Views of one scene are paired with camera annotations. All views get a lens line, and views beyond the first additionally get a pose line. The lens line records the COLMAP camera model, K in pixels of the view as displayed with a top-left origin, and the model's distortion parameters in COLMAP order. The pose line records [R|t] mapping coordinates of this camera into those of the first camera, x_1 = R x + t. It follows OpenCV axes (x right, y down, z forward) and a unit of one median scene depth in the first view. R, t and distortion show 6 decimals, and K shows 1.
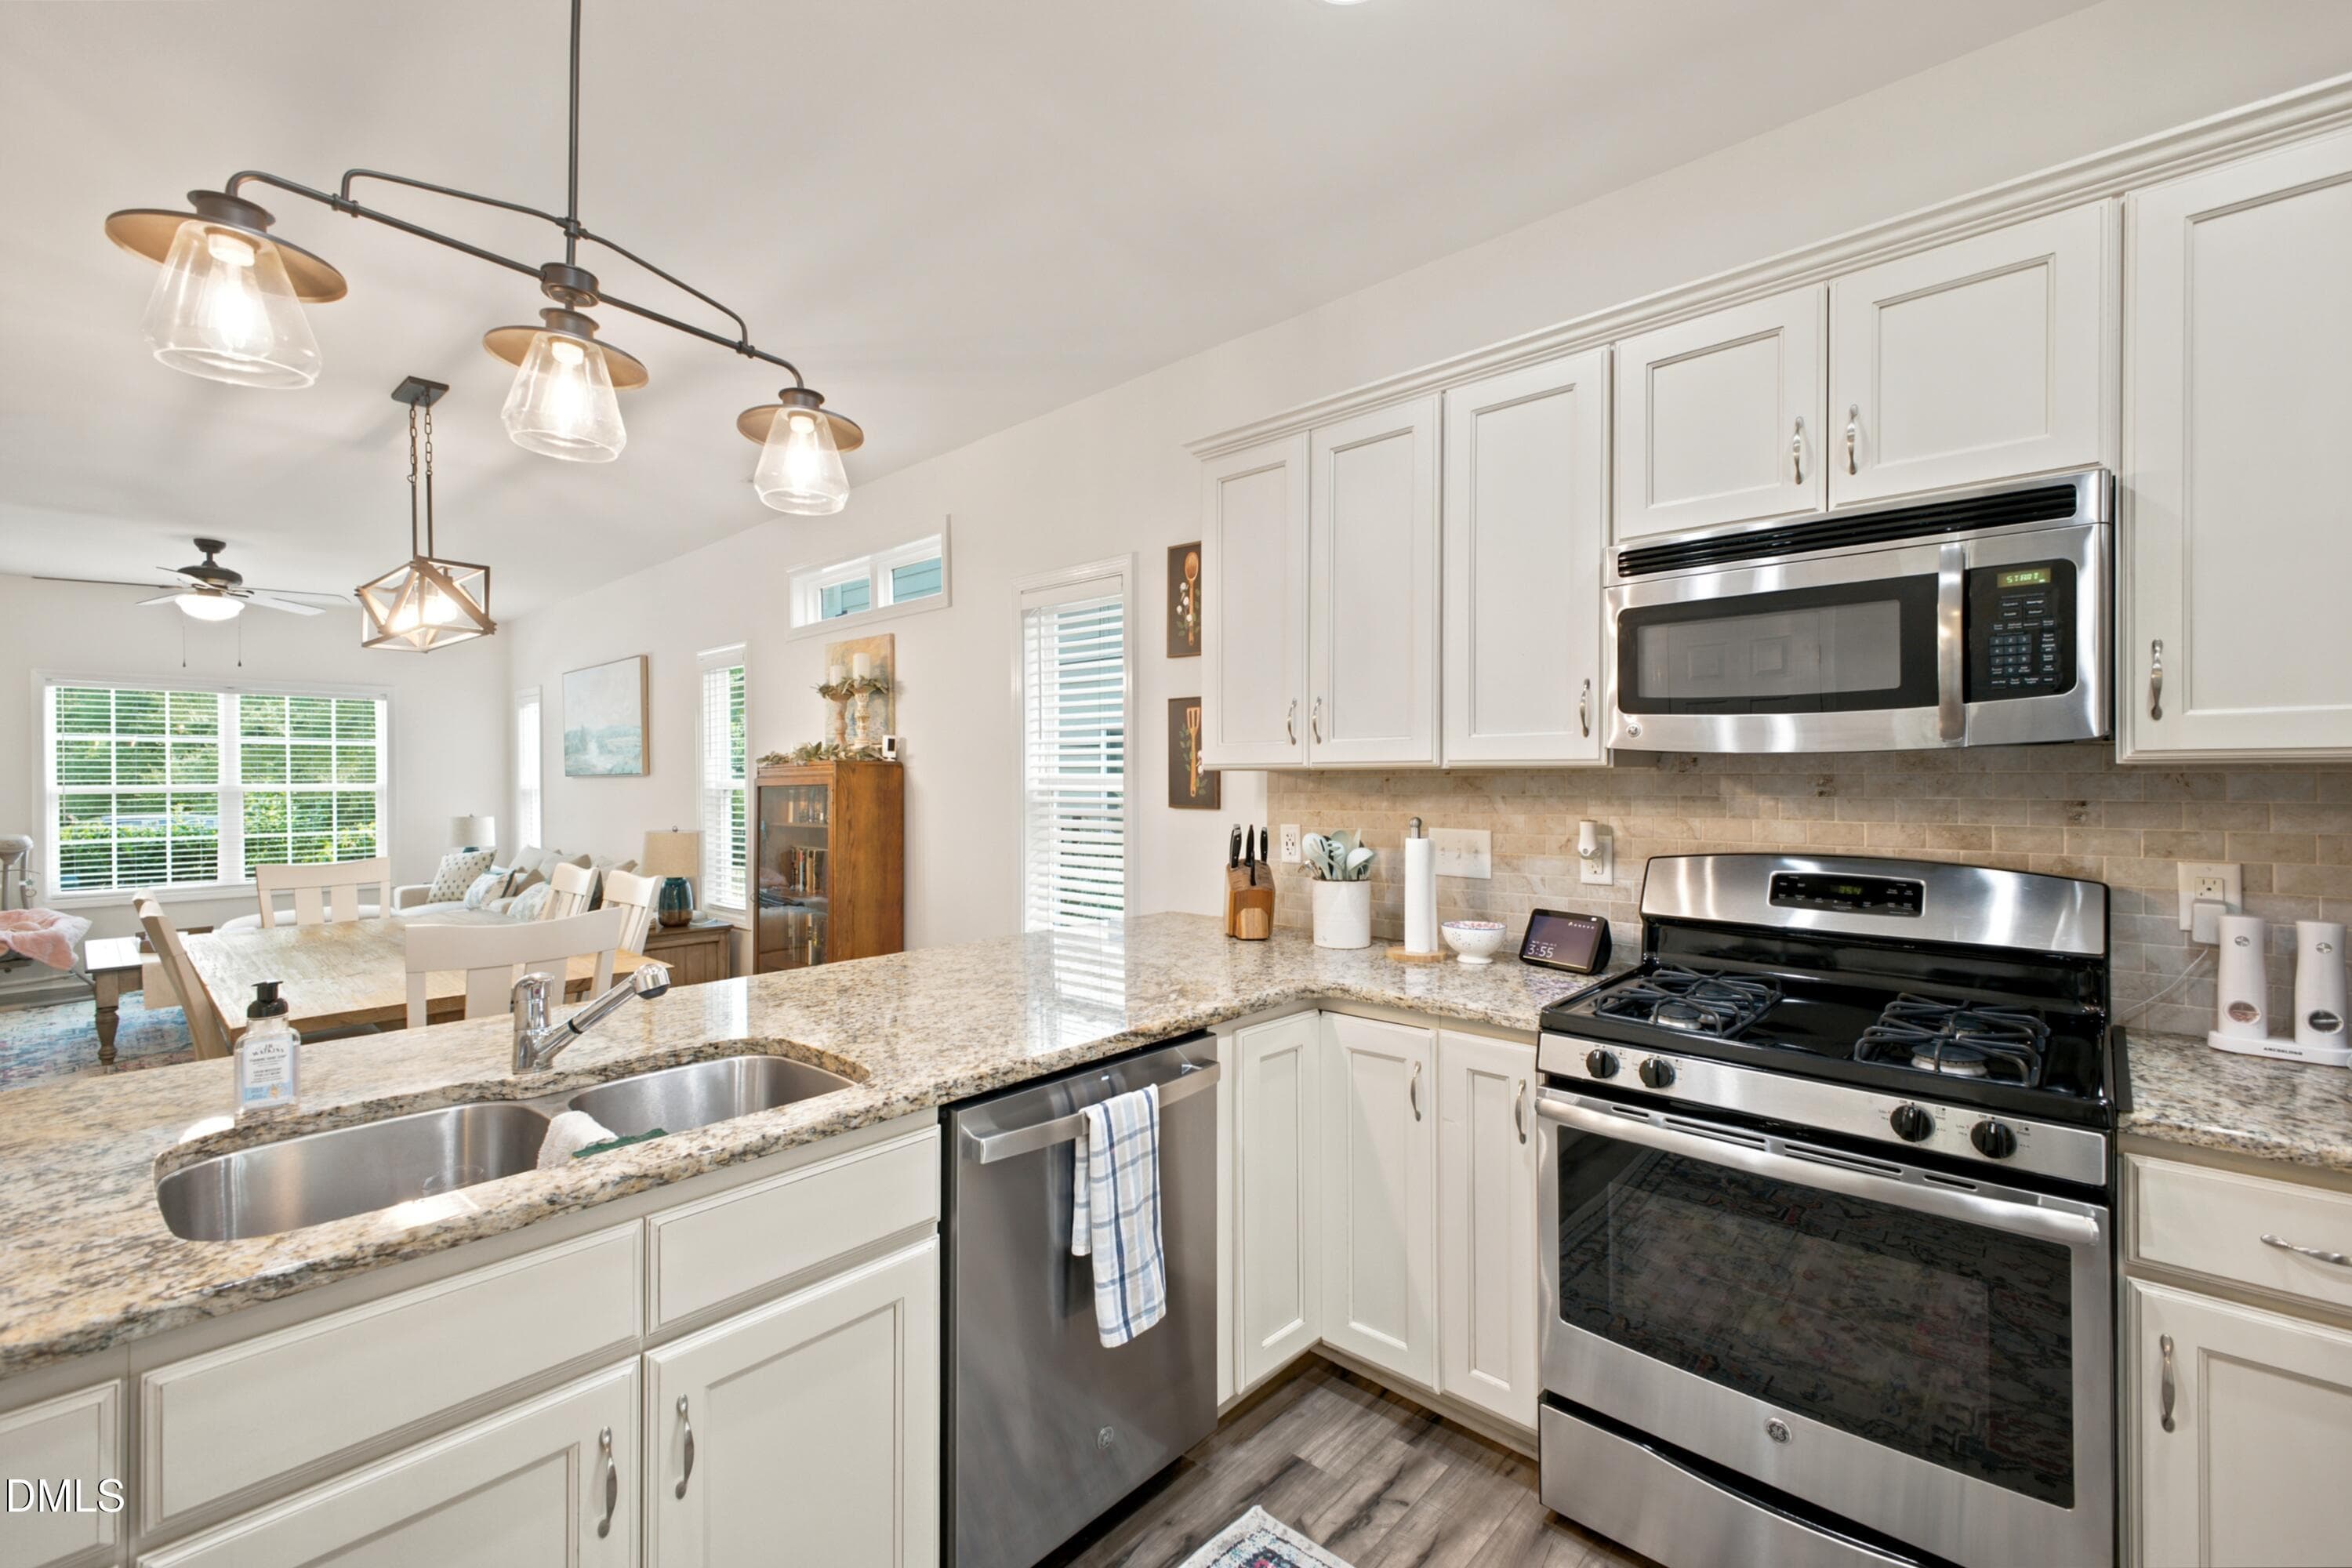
lens RADIAL K [[1003.9, 0, 1179.5], [0, 1003.9, 780.9], [0, 0, 1]] dist [0.022130, -0.000498]
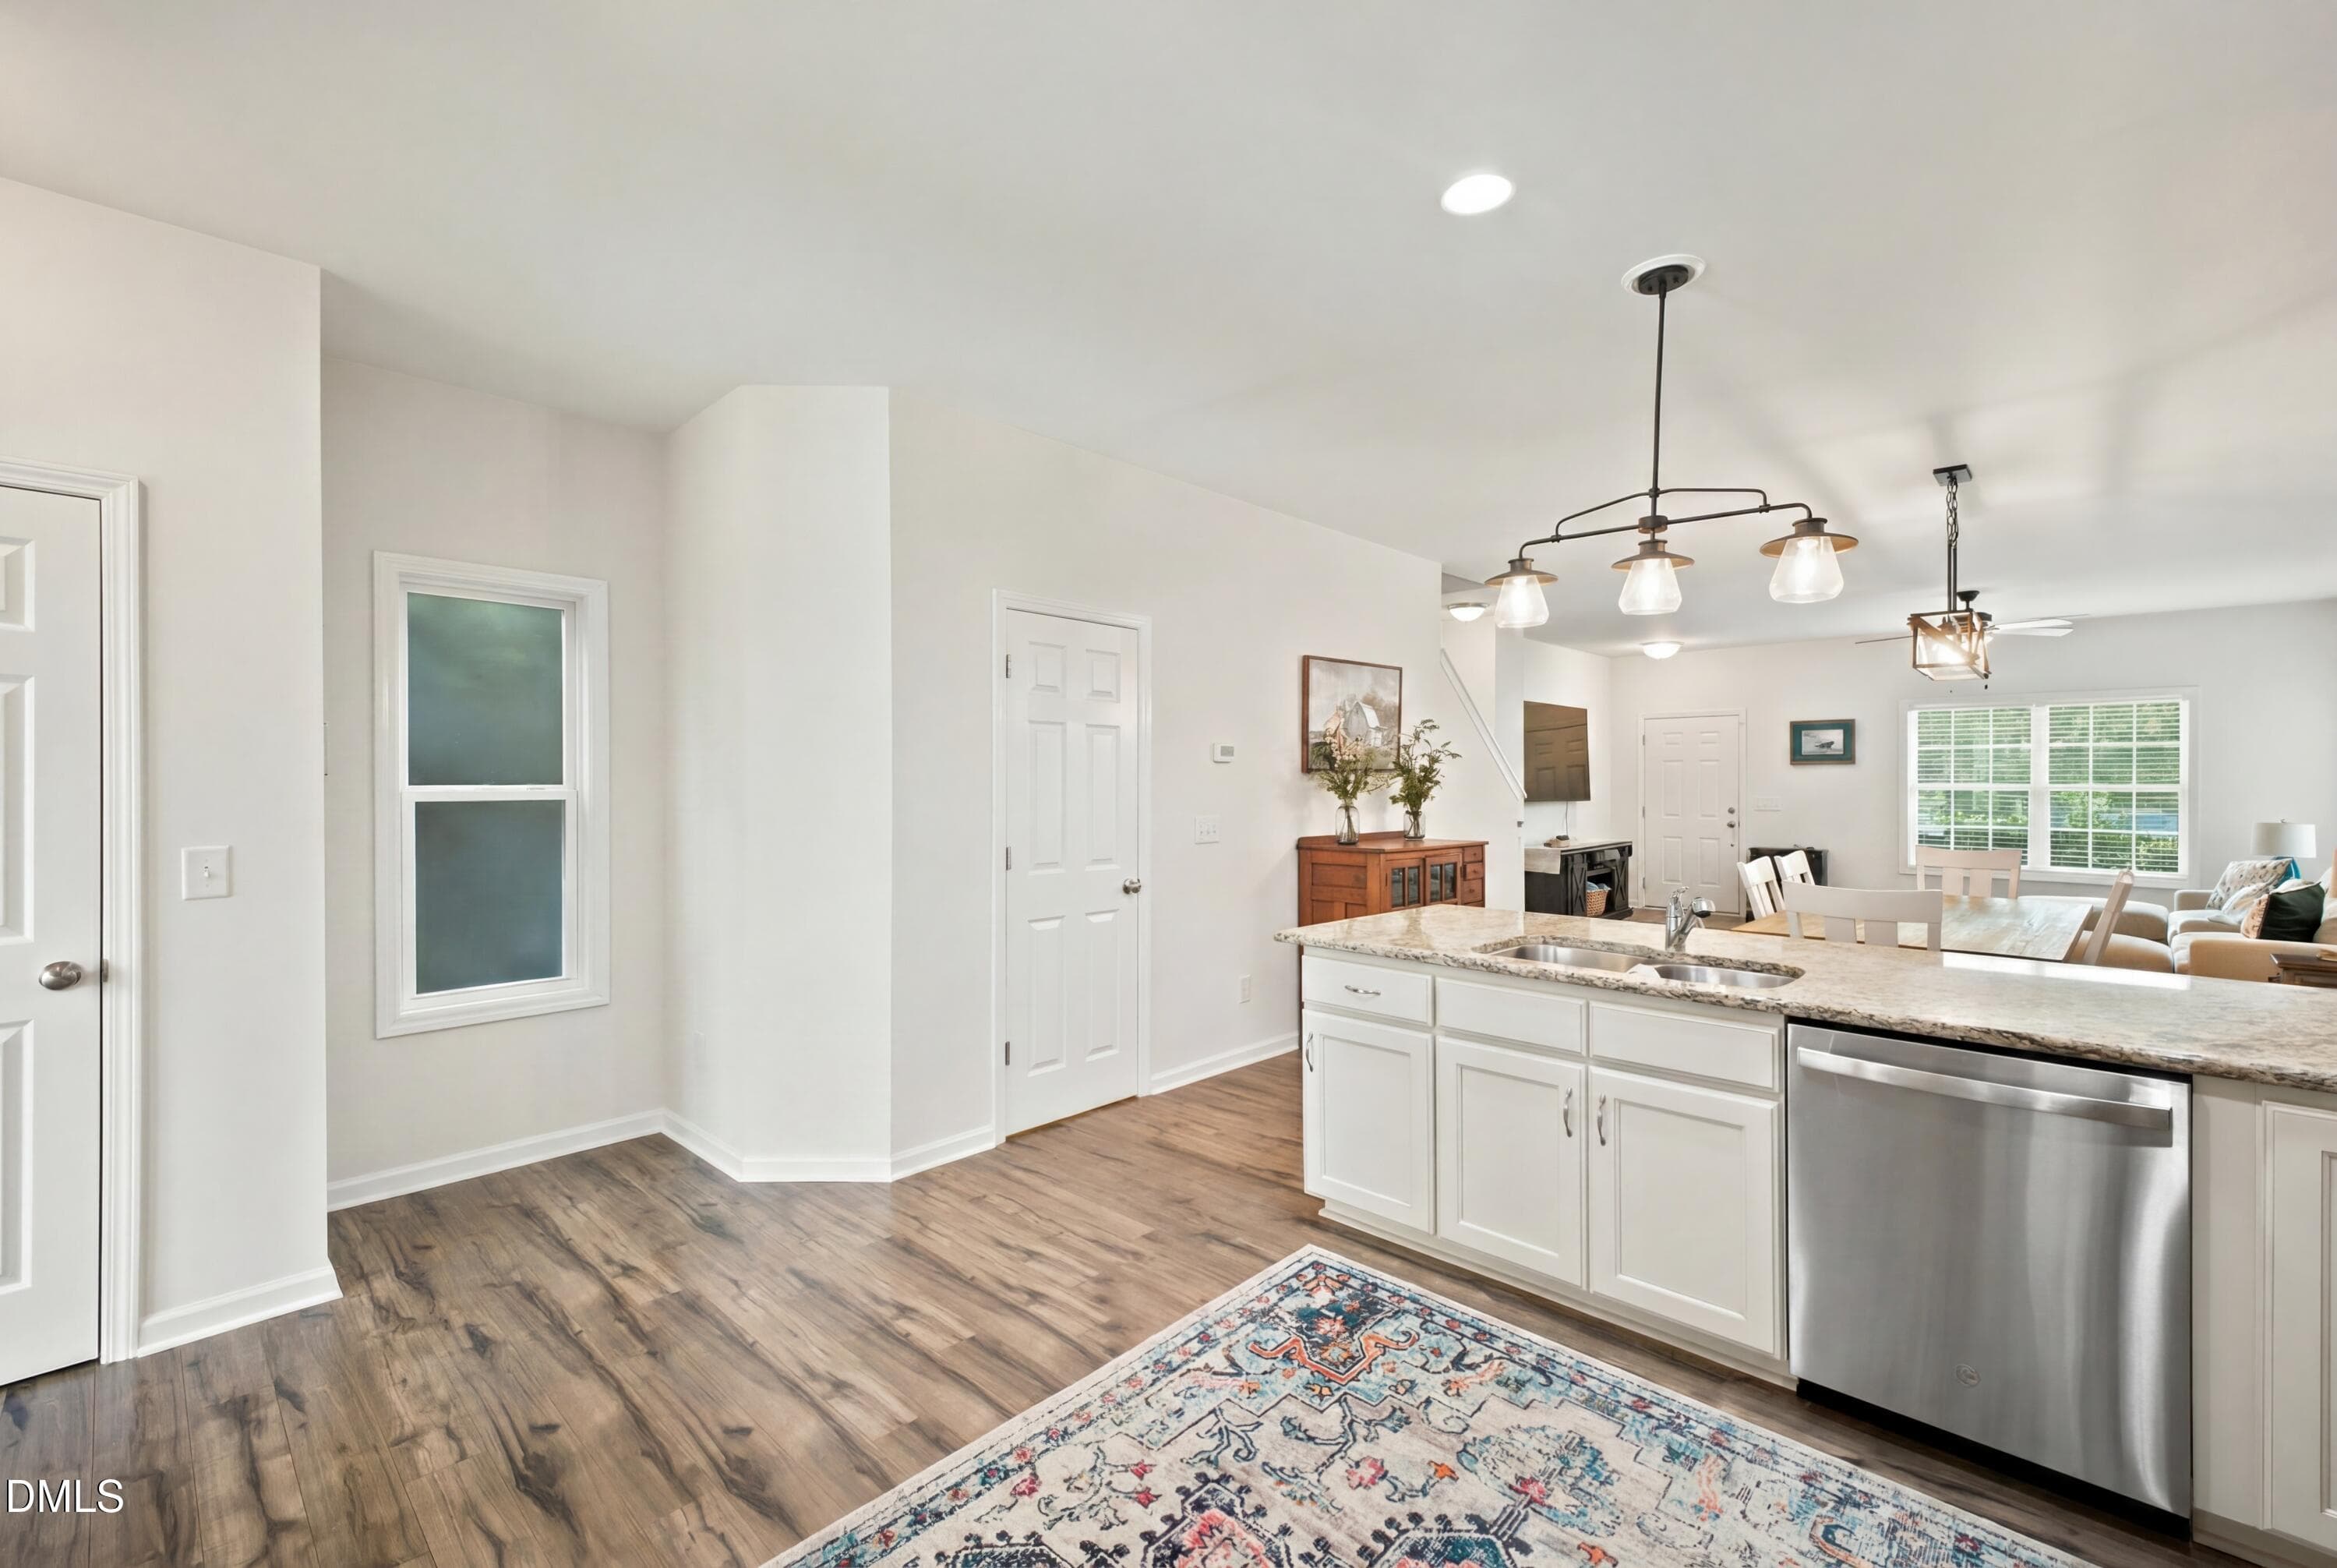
lens RADIAL K [[1006.8, 0, 1166.2], [0, 1006.8, 786.7], [0, 0, 1]] dist [0.018033, -0.000364]
pose [[-0.022028, 0.014836, -0.999647, 0.920371], [-0.005080, 0.999875, 0.014951, -0.020822], [0.999744, 0.005408, -0.021950, 0.104168]]
